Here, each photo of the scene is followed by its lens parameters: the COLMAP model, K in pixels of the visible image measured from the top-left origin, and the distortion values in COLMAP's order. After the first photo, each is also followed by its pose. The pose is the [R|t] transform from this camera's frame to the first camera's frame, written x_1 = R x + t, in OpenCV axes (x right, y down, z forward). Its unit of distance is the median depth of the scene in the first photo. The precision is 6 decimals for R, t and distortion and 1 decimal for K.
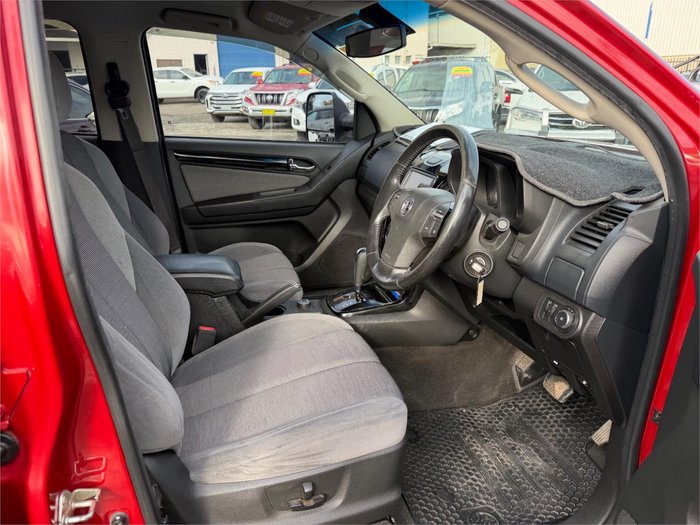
lens RADIAL K [[490.2, 0, 350.0], [0, 490.2, 262.5], [0, 0, 1]] dist [0.142164, -0.289453]
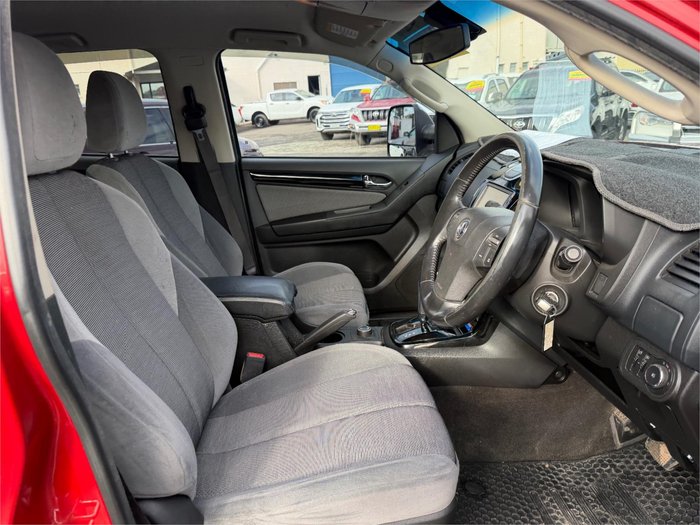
lens RADIAL K [[497.7, 0, 350.0], [0, 497.7, 262.5], [0, 0, 1]] dist [0.037312, -0.047646]
pose [[0.977328, 0.014058, -0.211262, 0.085498], [-0.020075, 0.999451, -0.026364, -0.022926], [0.210775, 0.030007, 0.977074, 0.088928]]
